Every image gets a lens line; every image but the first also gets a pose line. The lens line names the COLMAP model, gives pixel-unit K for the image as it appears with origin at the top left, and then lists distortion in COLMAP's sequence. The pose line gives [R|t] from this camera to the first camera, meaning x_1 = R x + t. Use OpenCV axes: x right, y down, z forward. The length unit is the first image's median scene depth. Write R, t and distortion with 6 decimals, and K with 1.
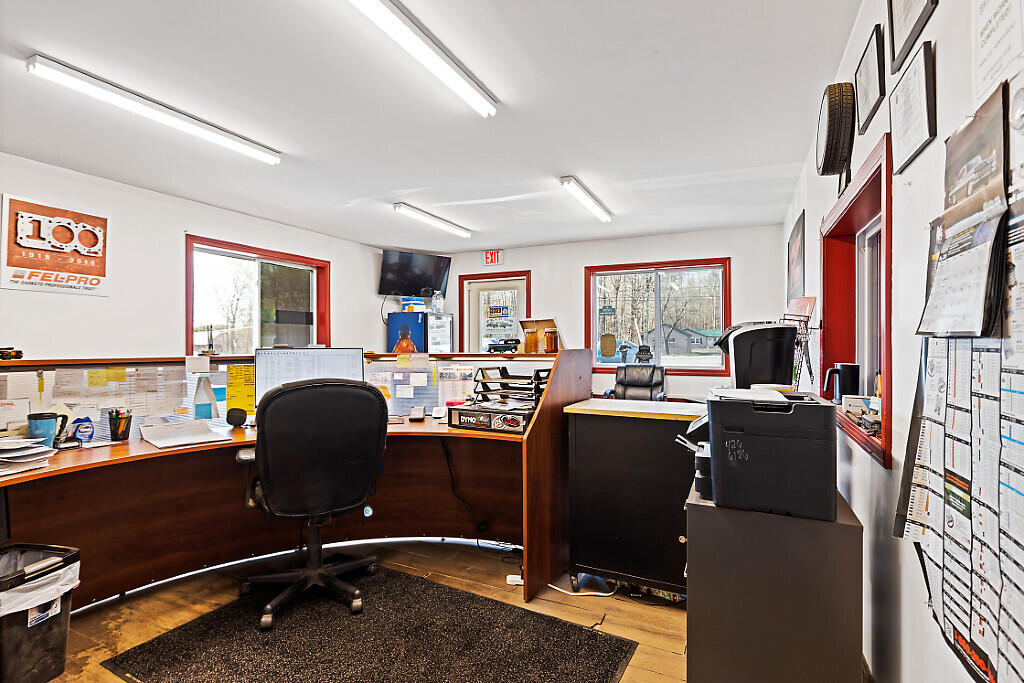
lens RADIAL K [[500.0, 0, 507.9], [0, 500.0, 339.4], [0, 0, 1]] dist [-0.000072, -0.000347]
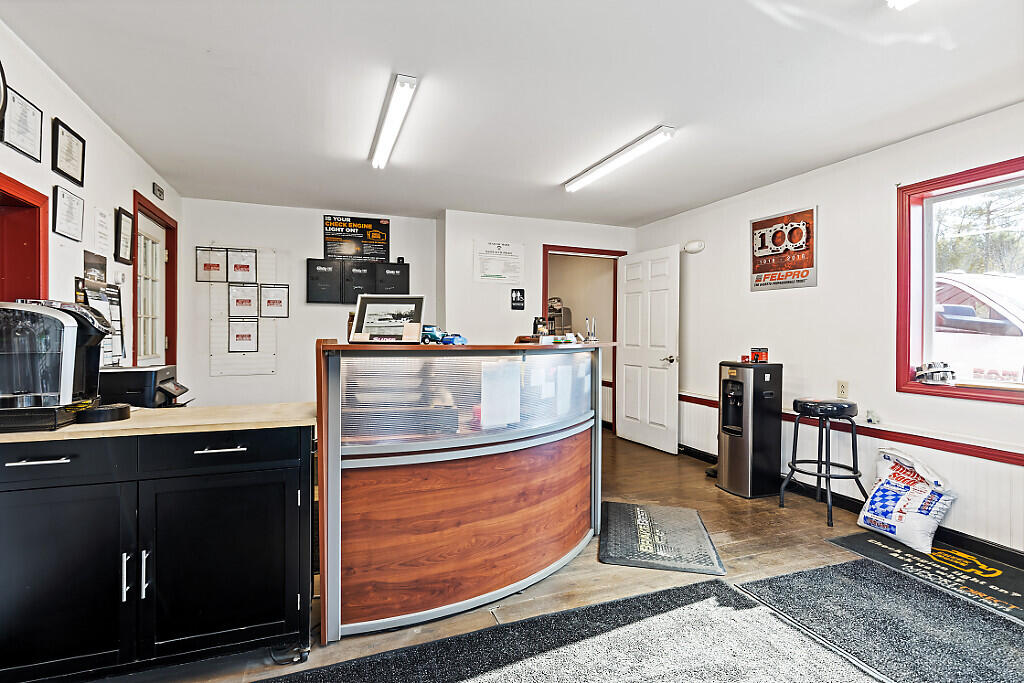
lens RADIAL K [[500.0, 0, 507.9], [0, 500.0, 339.4], [0, 0, 1]] dist [-0.000072, -0.000347]
pose [[-0.702164, 0.010562, -0.711937, 0.479796], [0.002650, 0.999922, 0.012220, 0.011096], [0.712011, 0.006693, -0.702137, 1.716020]]
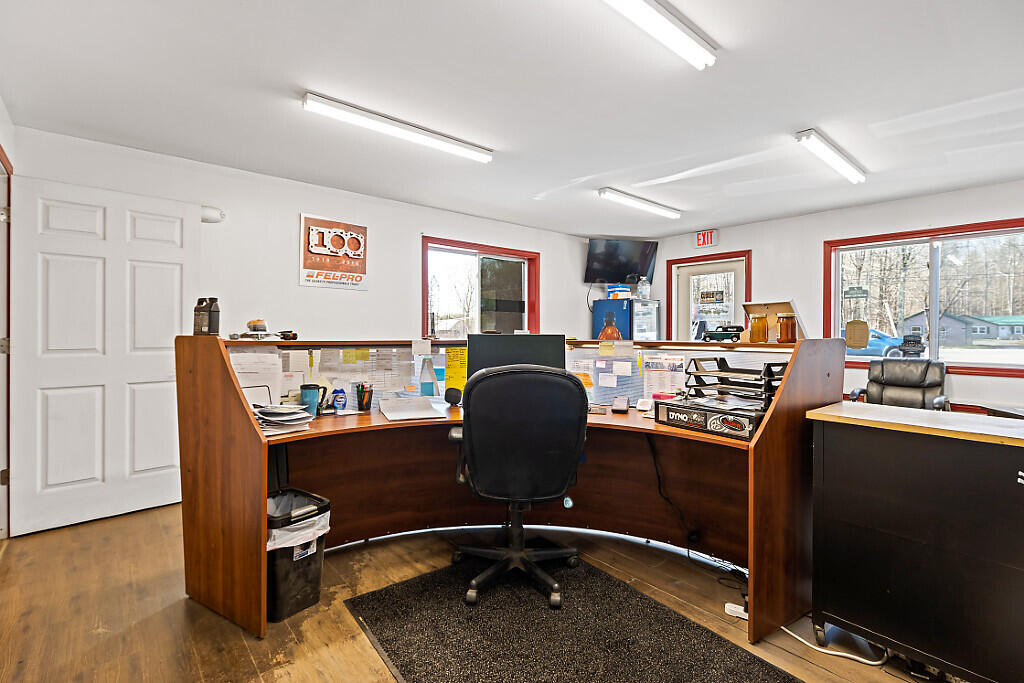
lens RADIAL K [[473.9, 0, 502.4], [0, 473.9, 328.2], [0, 0, 1]] dist [-0.000329, -0.000306]
pose [[0.909231, 0.005955, -0.416250, -0.013777], [-0.004732, 0.999981, 0.003969, 0.002121], [0.416266, -0.001639, 0.909242, 0.103759]]
